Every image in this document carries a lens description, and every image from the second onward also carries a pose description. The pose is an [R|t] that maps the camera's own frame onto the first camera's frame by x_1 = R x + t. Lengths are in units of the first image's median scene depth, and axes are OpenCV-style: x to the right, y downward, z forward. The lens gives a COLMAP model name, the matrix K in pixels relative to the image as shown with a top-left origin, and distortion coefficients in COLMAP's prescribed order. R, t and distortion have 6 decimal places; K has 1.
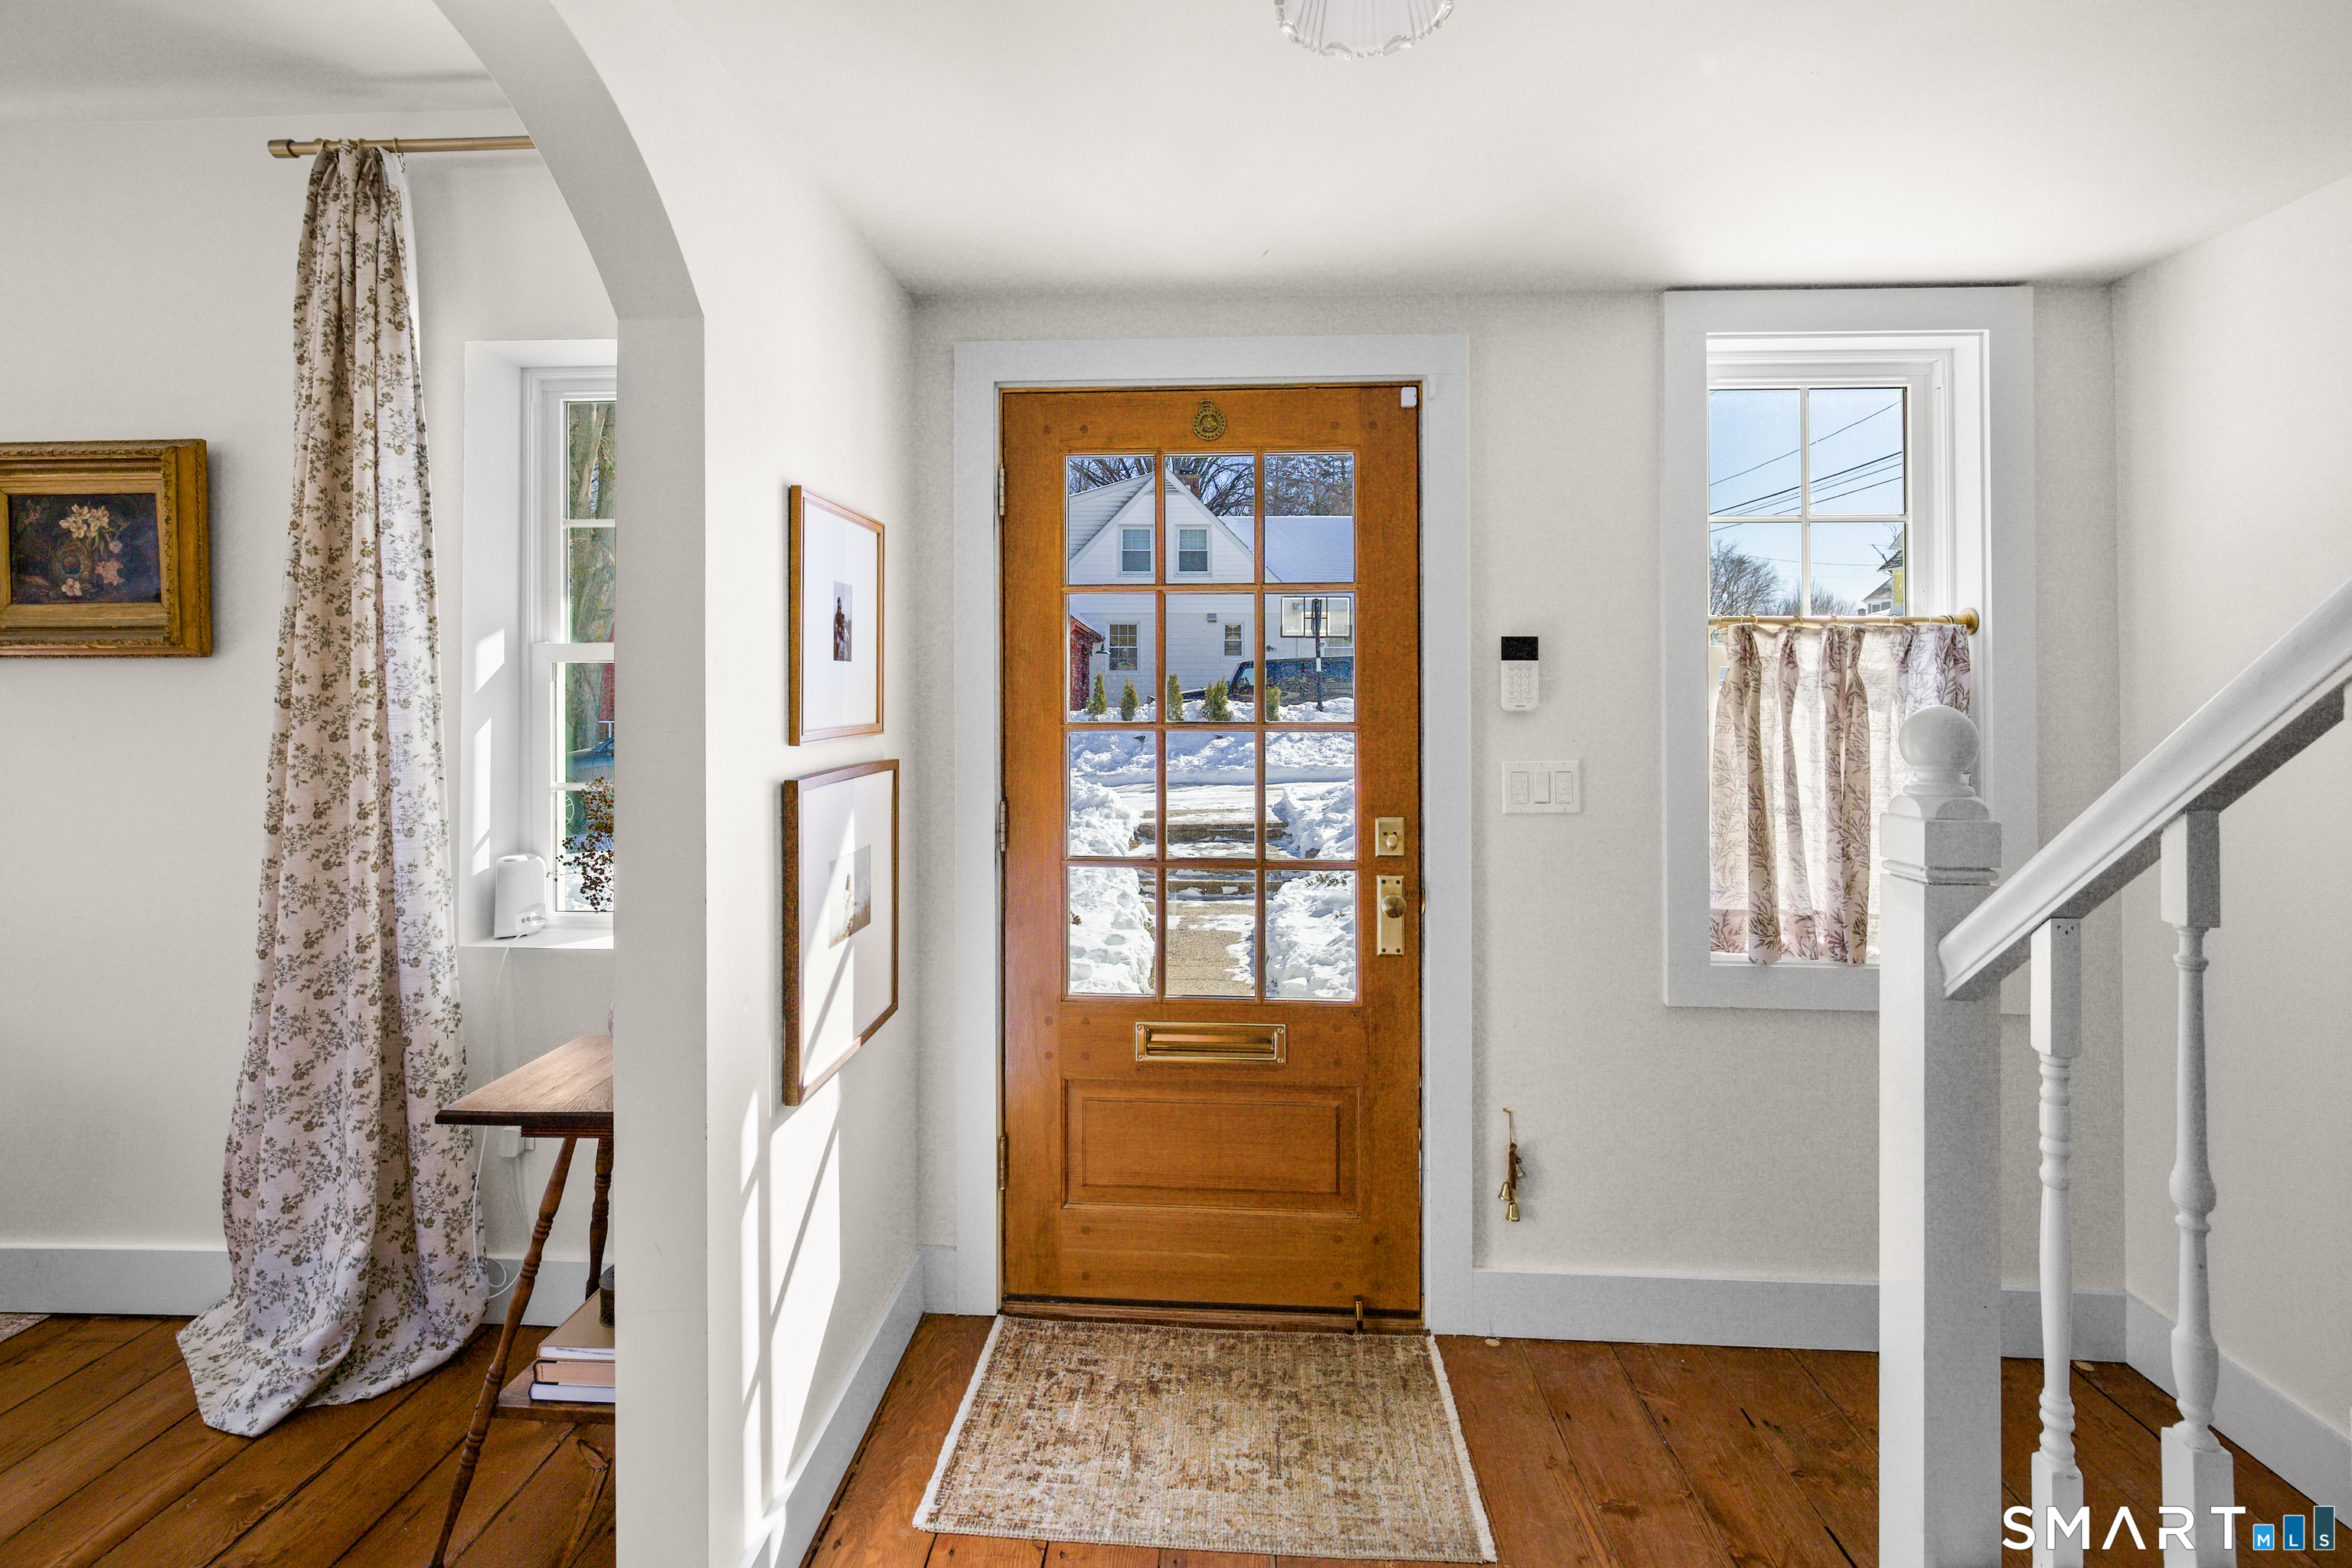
lens RADIAL K [[1068.7, 0, 1172.7], [0, 1068.7, 705.6], [0, 0, 1]] dist [0.000810, 0.000000]
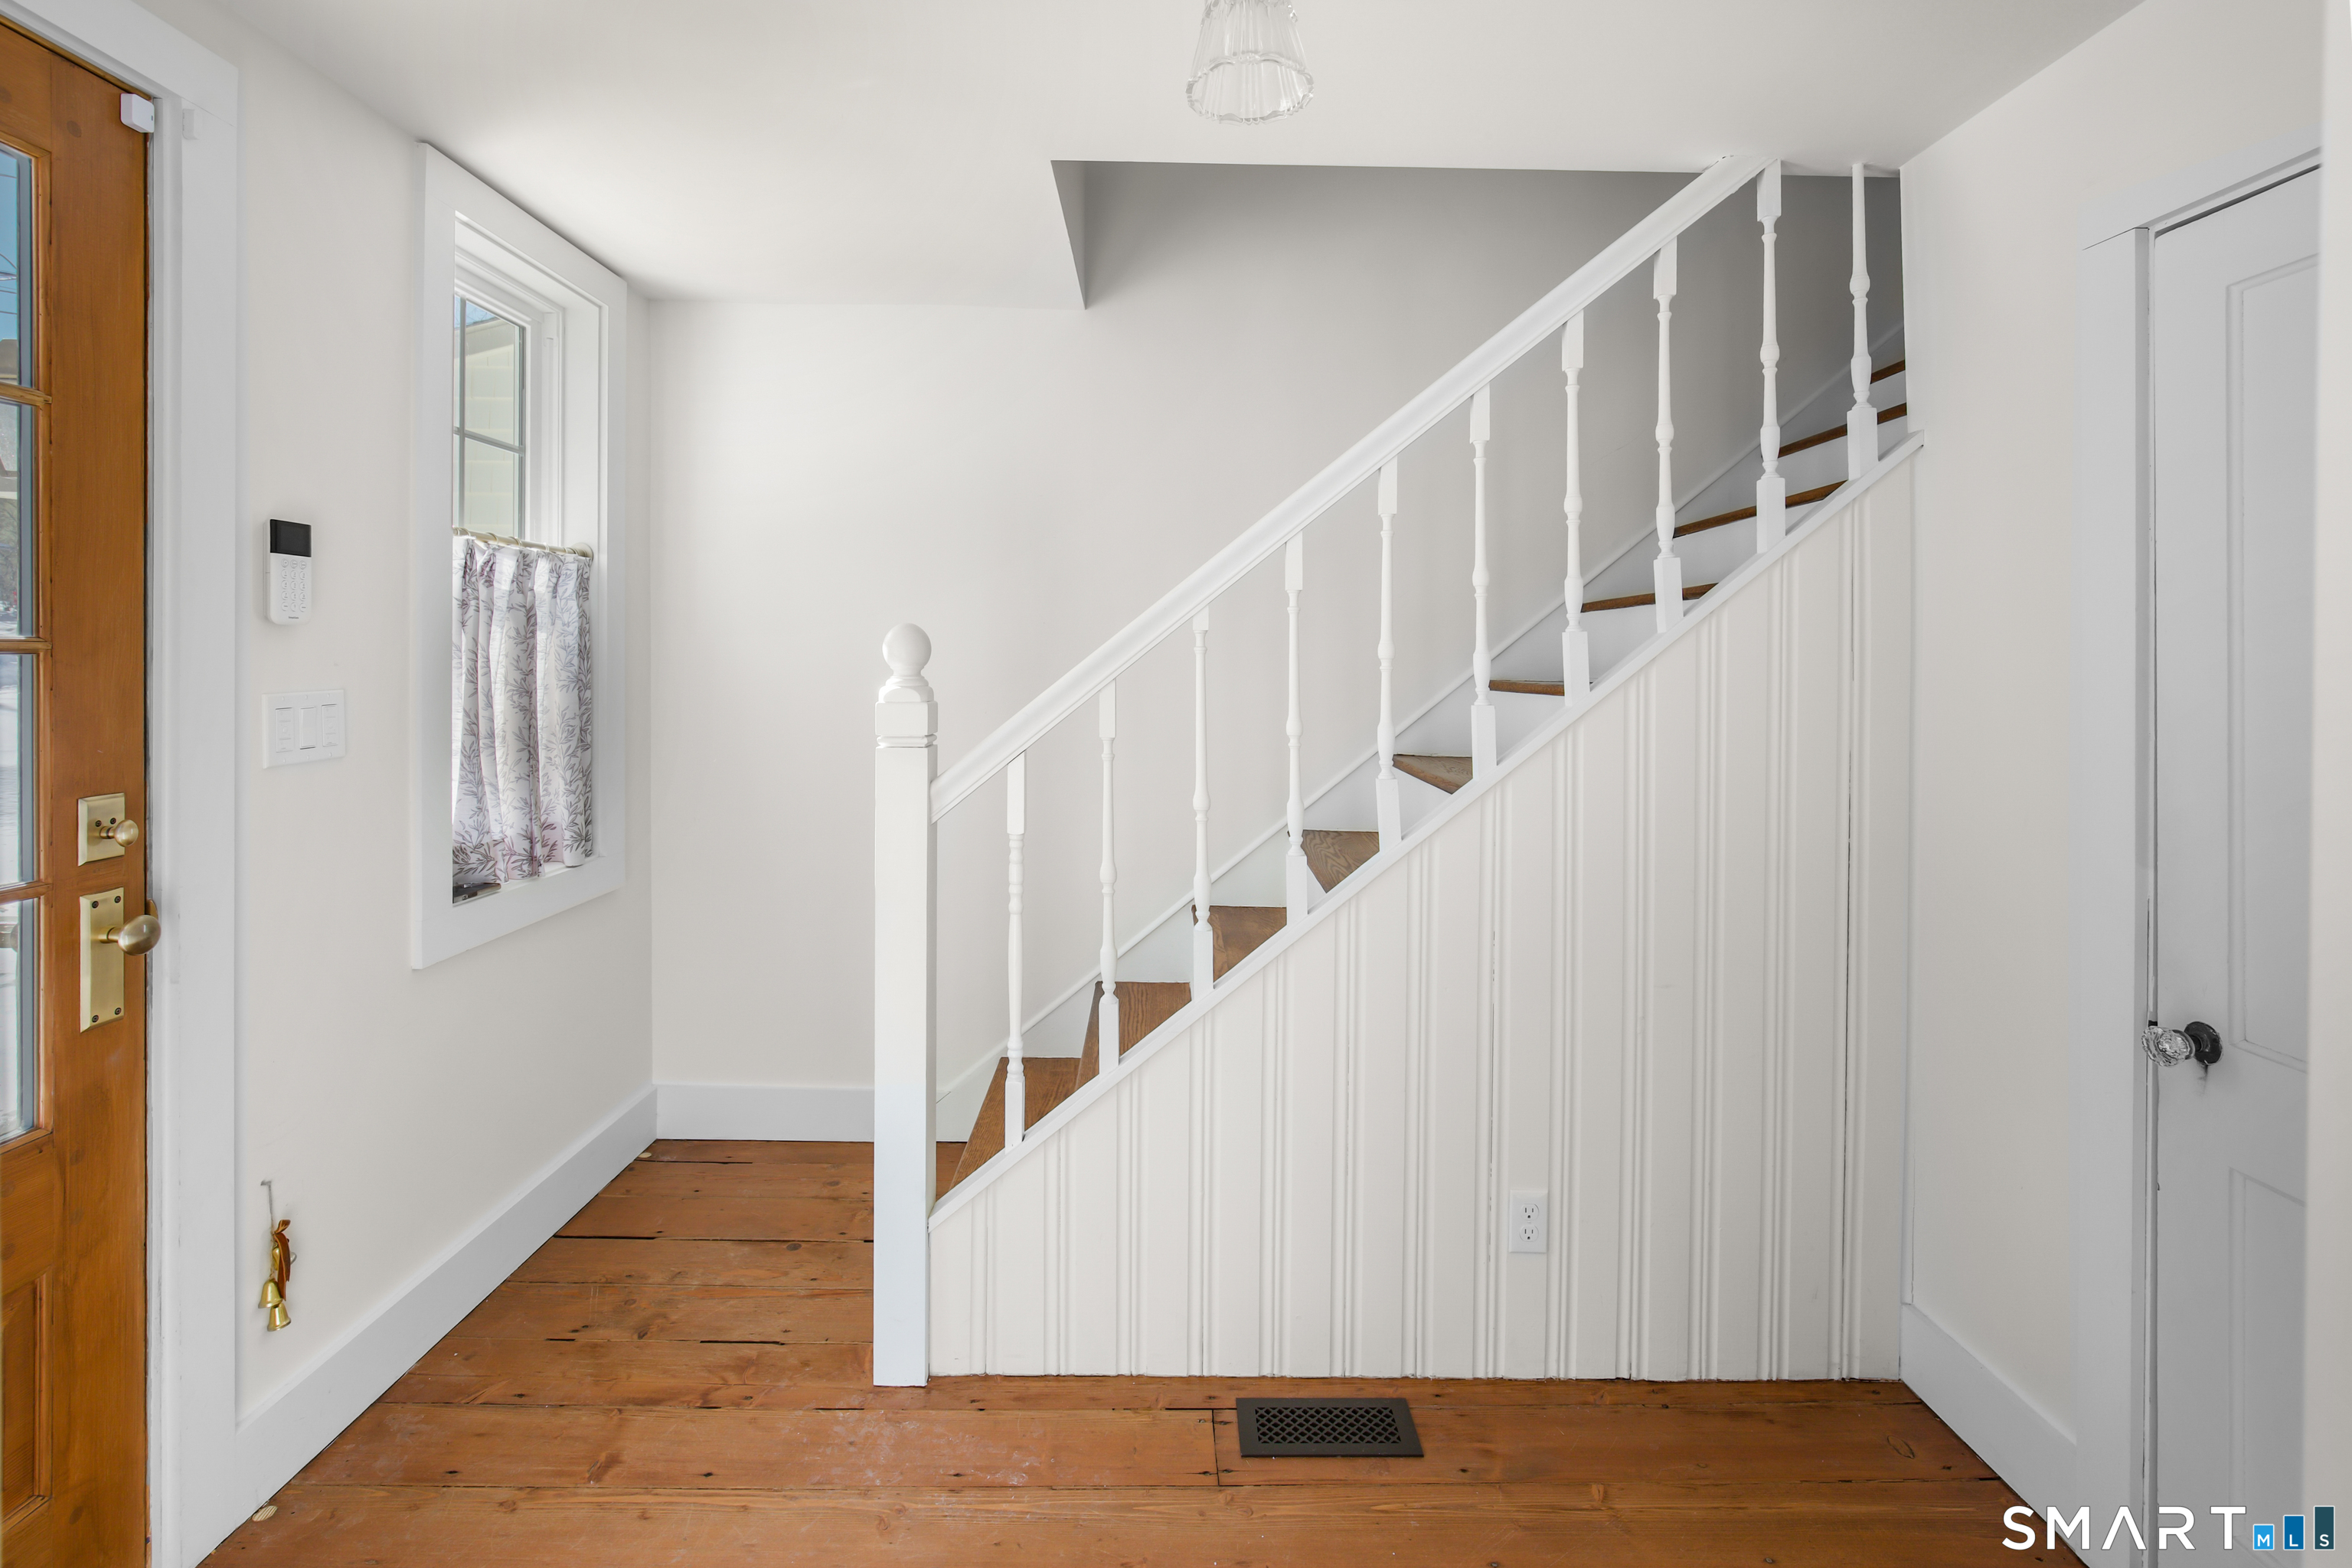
lens RADIAL K [[1098.5, 0, 1177.1], [0, 1098.5, 658.0], [0, 0, 1]] dist [-0.001090, -0.000068]
pose [[-0.067901, -0.004357, 0.997683, -0.463234], [-0.005718, 0.999976, 0.003978, 0.021600], [-0.997676, -0.005434, -0.067925, 0.446942]]
